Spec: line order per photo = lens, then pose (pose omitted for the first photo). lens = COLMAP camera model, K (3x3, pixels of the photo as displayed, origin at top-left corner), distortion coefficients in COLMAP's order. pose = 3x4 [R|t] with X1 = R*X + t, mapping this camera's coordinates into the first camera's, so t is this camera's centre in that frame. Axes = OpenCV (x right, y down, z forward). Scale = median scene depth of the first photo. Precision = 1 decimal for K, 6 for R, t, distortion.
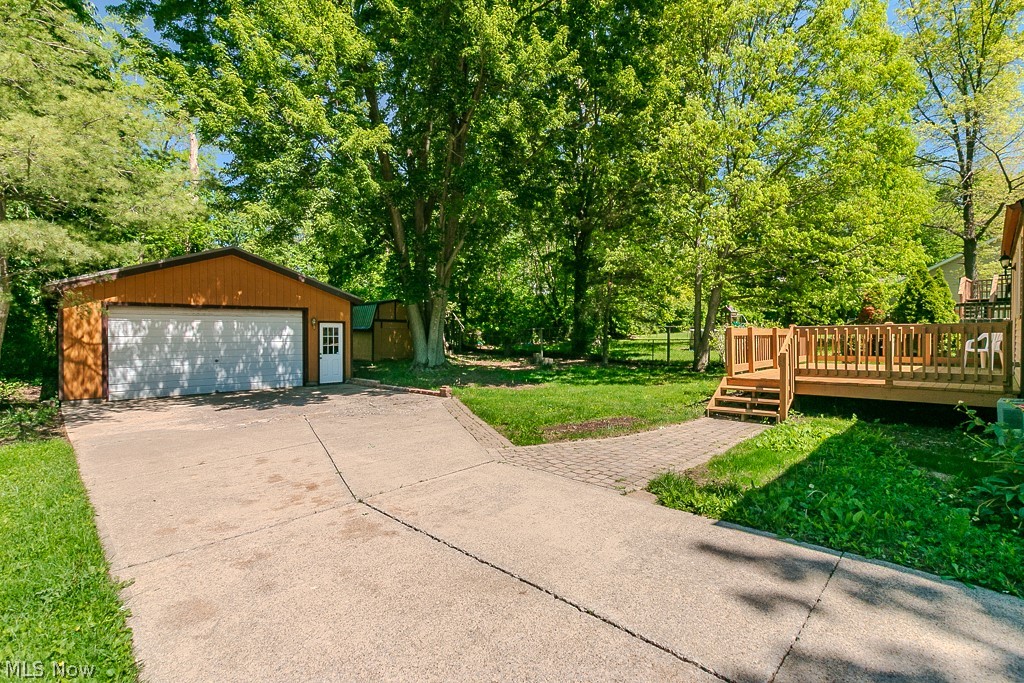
lens RADIAL K [[496.3, 0, 512.5], [0, 496.3, 337.9], [0, 0, 1]] dist [-0.000542, -0.000727]
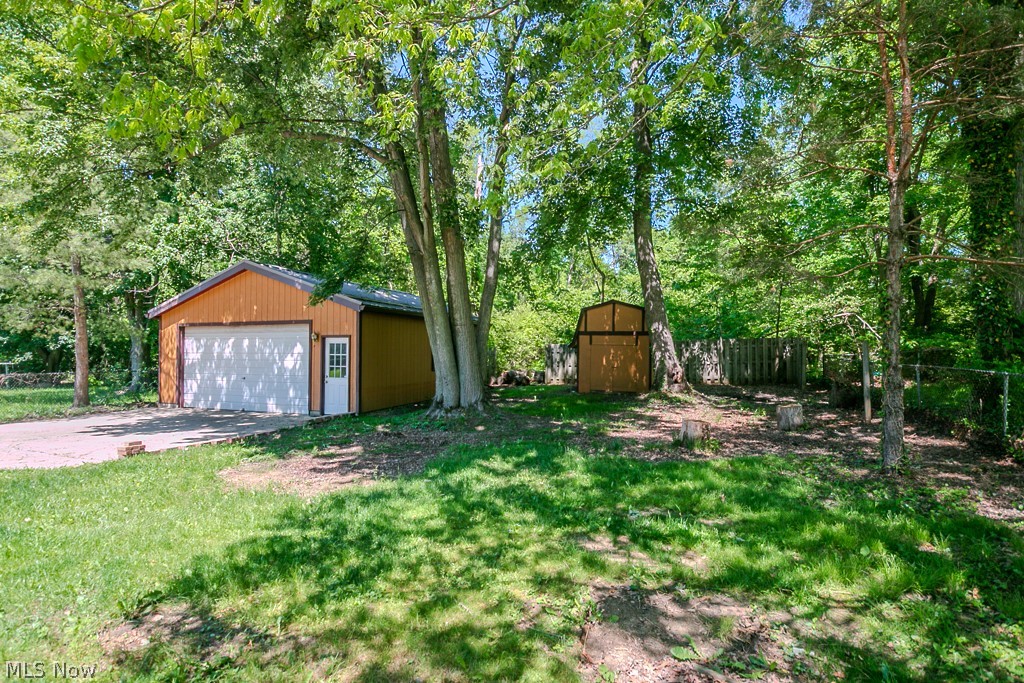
lens RADIAL K [[496.3, 0, 507.9], [0, 496.3, 348.1], [0, 0, 1]] dist [-0.000542, -0.000727]
pose [[0.393944, -0.005131, -0.919120, 0.514424], [-0.012650, 0.999859, -0.011004, -0.010165], [0.919047, 0.015962, 0.393823, 1.089987]]
